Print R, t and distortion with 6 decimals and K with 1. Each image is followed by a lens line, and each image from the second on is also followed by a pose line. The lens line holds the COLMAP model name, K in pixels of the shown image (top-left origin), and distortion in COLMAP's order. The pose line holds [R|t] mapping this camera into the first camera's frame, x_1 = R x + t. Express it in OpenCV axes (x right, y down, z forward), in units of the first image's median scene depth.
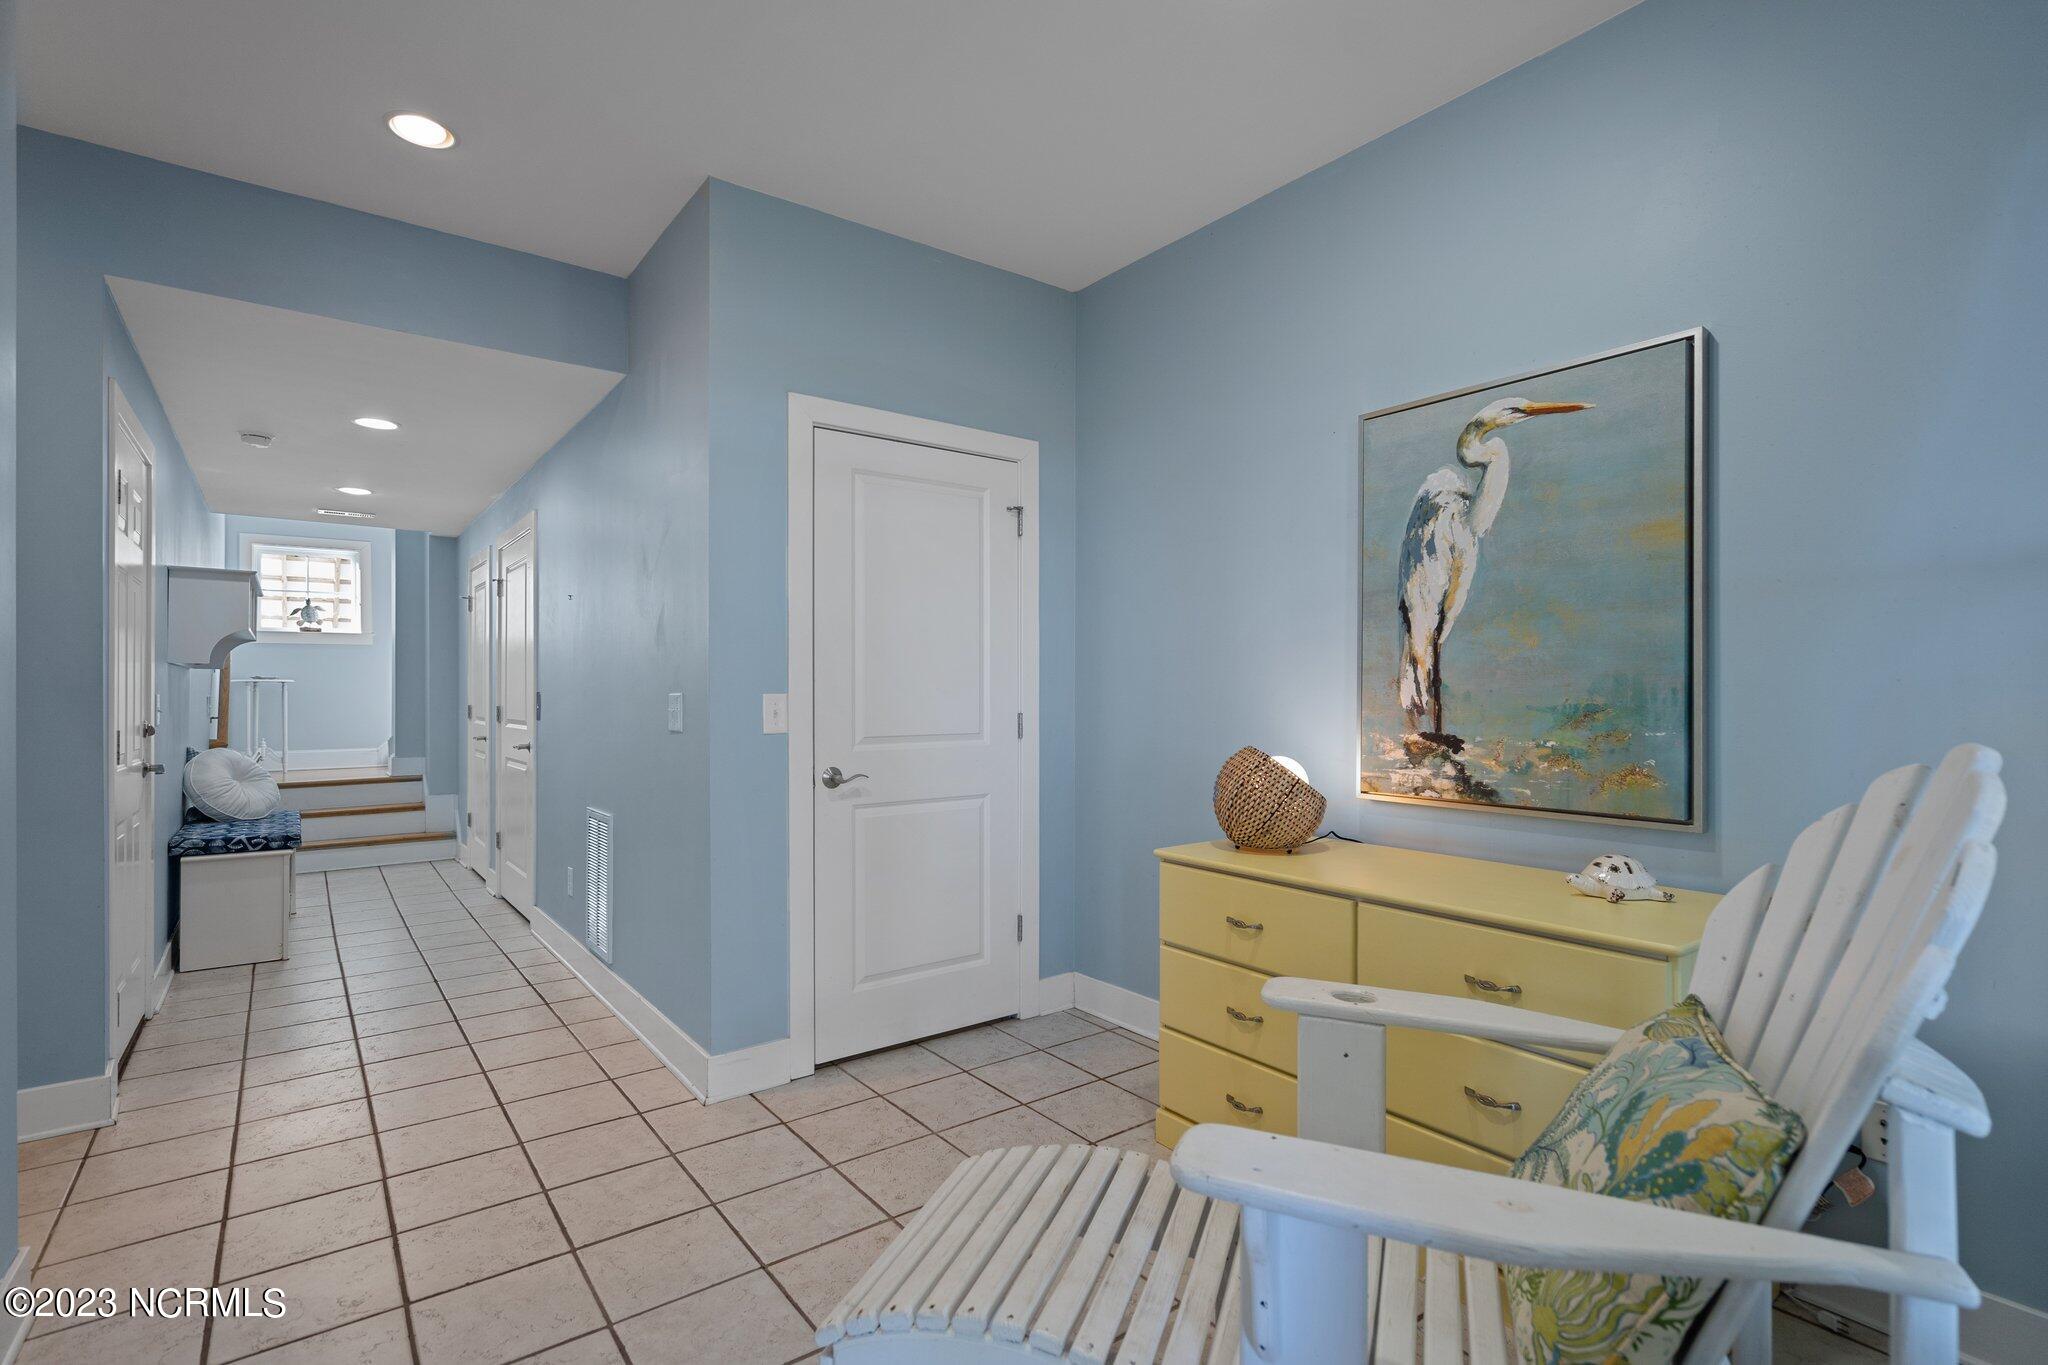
lens RADIAL K [[935.0, 0, 1029.1], [0, 935.0, 694.2], [0, 0, 1]] dist [0.000124, 0.000000]
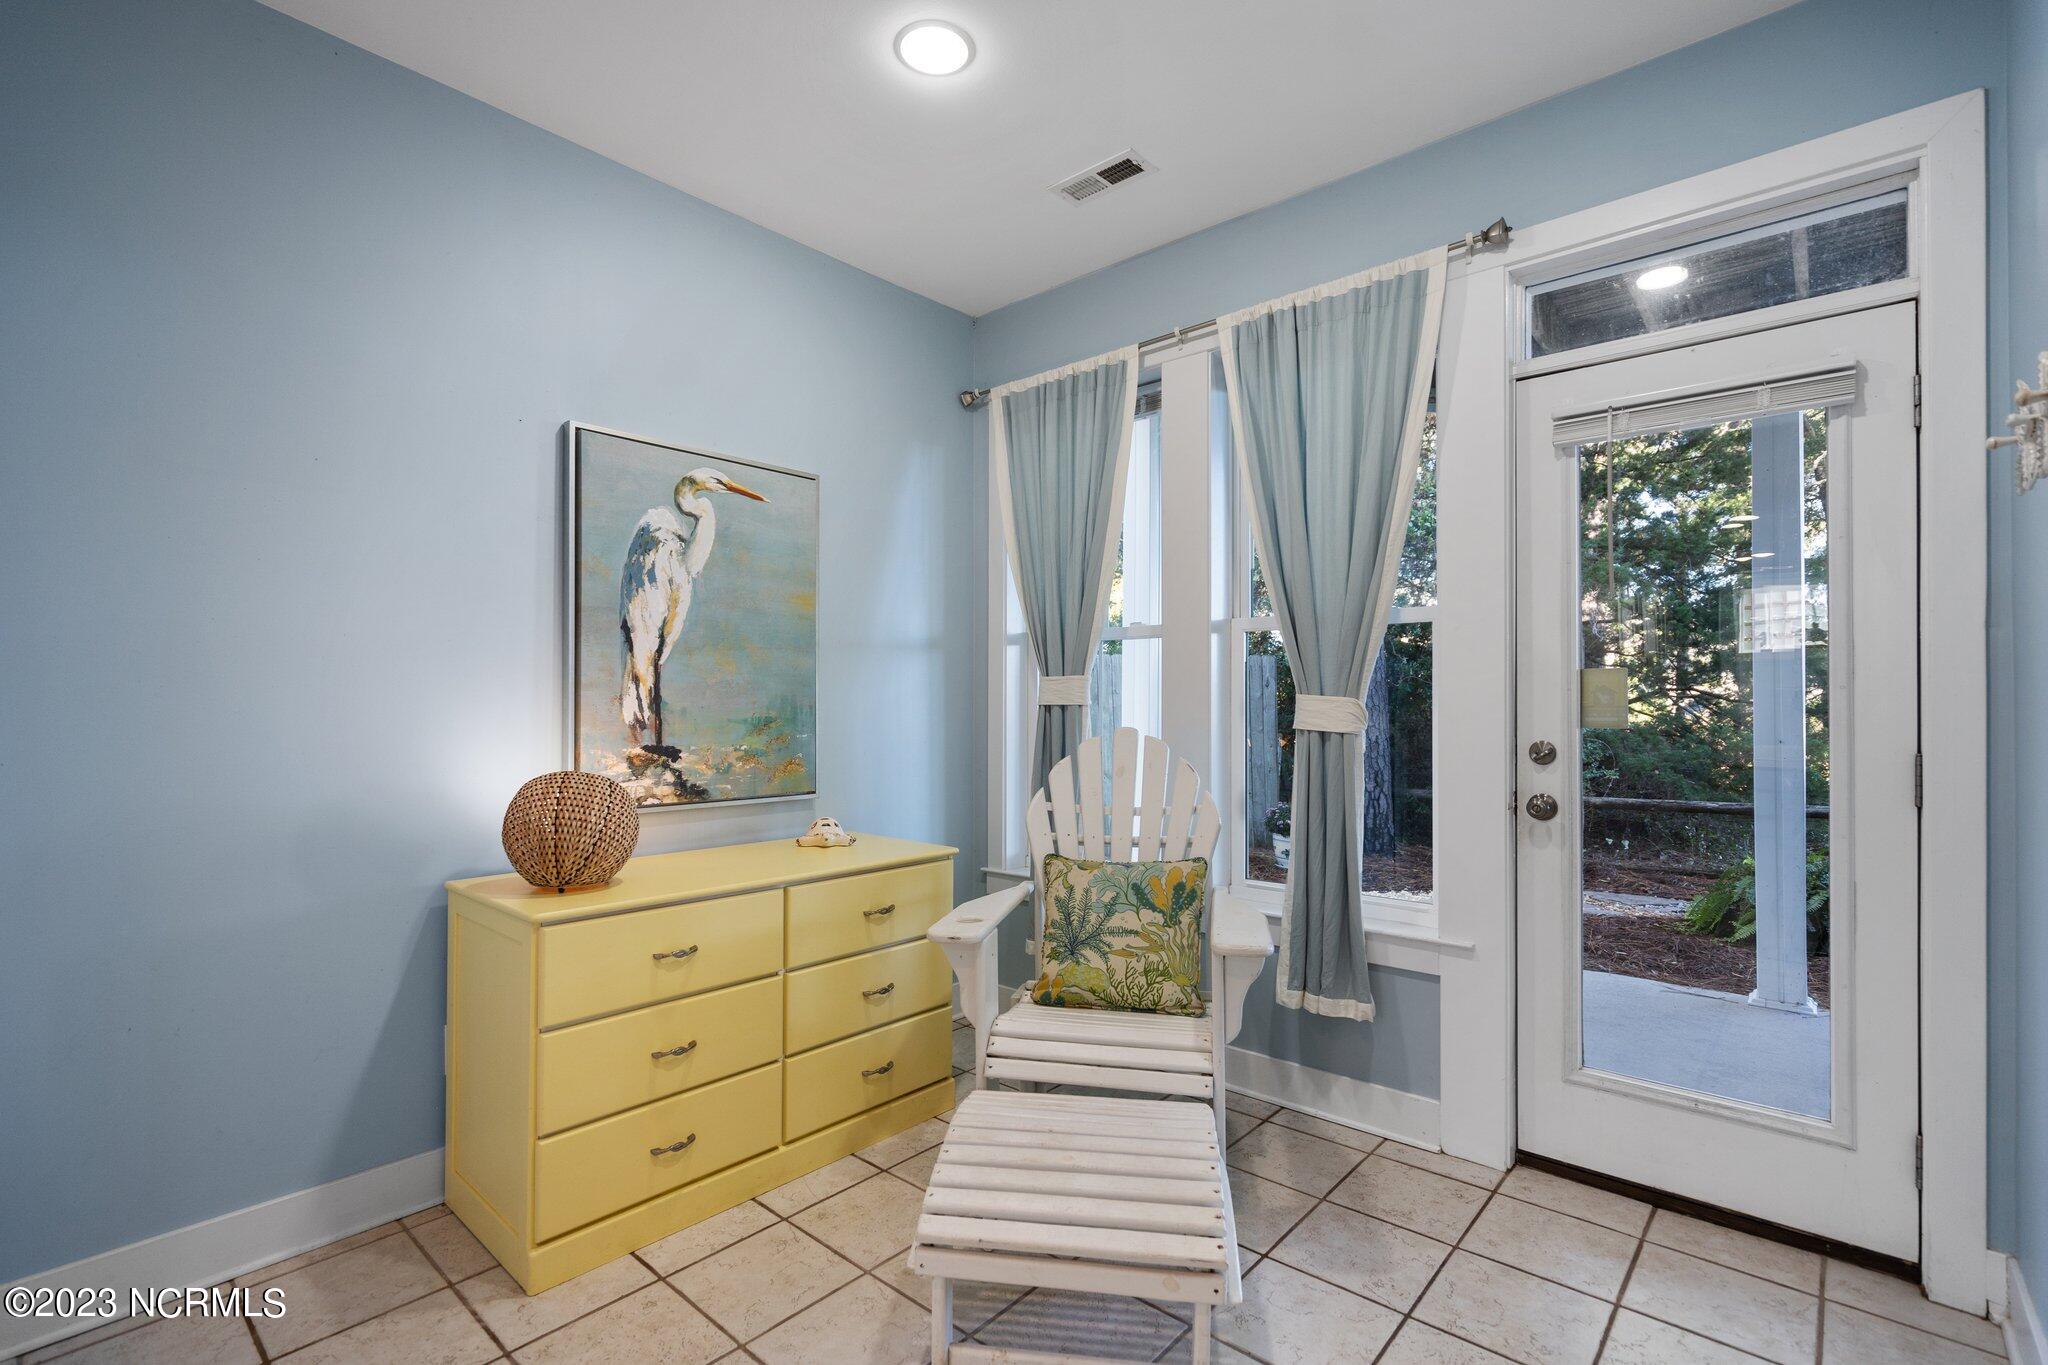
lens RADIAL K [[935.0, 0, 1022.2], [0, 935.0, 683.0], [0, 0, 1]] dist [0.000124, 0.000000]
pose [[-0.195700, 0.010018, 0.980613, -0.737828], [-0.009196, 0.999885, -0.012051, -0.022970], [-0.980621, -0.011376, -0.195585, 0.799969]]
